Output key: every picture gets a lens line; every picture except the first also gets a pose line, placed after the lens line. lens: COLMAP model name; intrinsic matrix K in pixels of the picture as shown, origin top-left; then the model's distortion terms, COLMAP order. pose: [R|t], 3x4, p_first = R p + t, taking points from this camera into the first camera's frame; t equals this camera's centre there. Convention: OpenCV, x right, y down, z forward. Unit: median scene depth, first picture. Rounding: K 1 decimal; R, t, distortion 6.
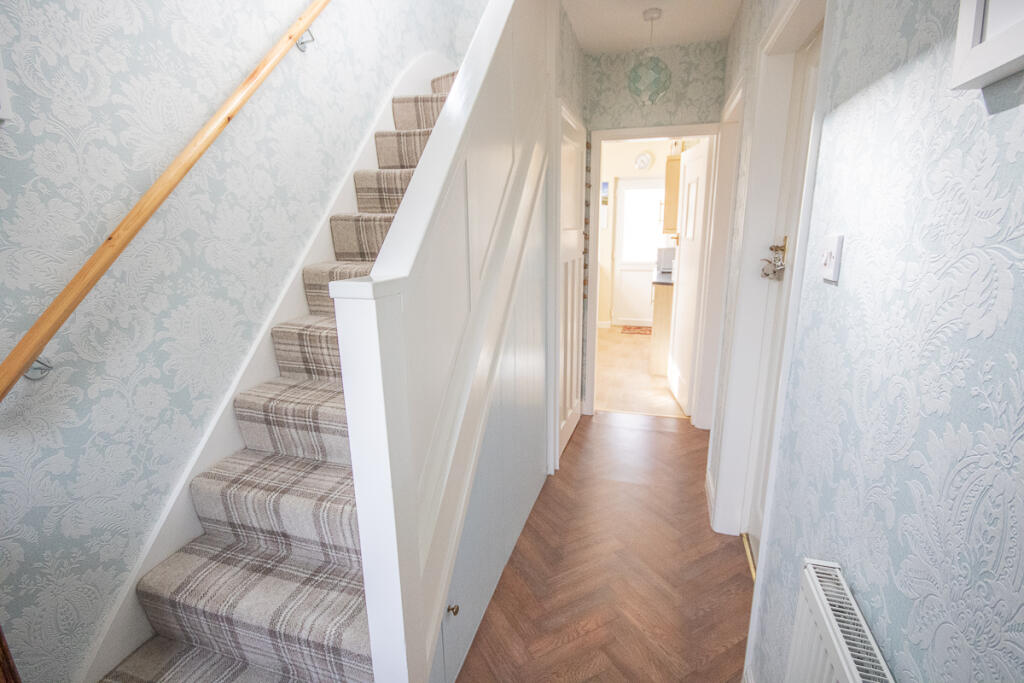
lens RADIAL K [[479.6, 0, 513.8], [0, 479.6, 342.8], [0, 0, 1]] dist [0.000044, 0.000004]
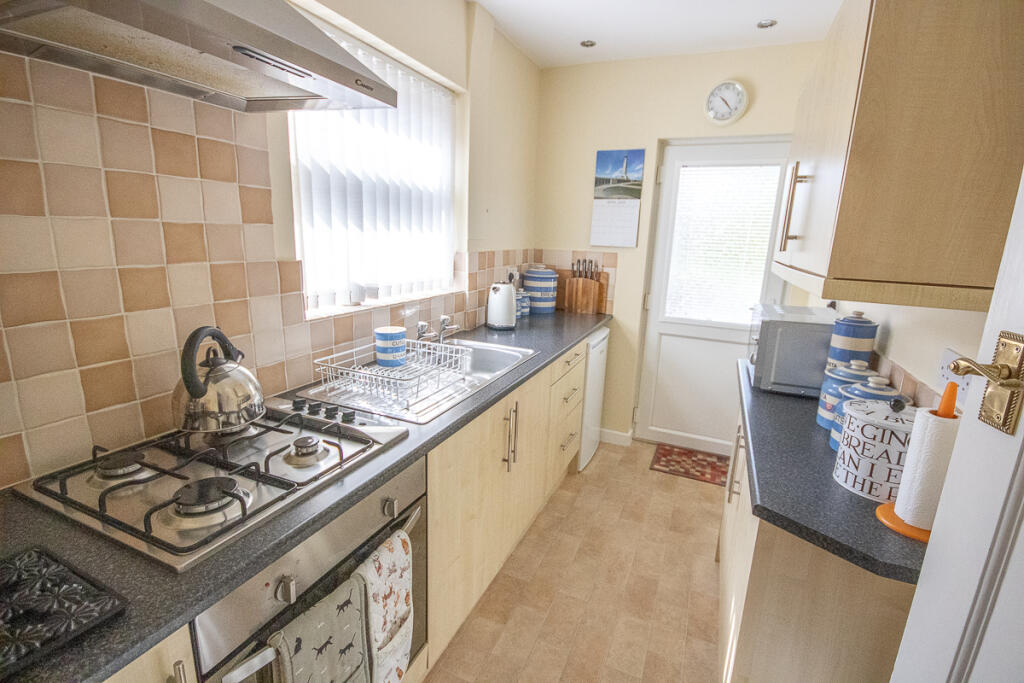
lens RADIAL K [[479.6, 0, 509.7], [0, 479.6, 342.7], [0, 0, 1]] dist [0.000044, 0.000004]
pose [[0.992535, 0.073863, -0.097054, 0.125740], [-0.075812, 0.996985, -0.016545, -0.129555], [0.095539, 0.023779, 0.995142, 0.527046]]
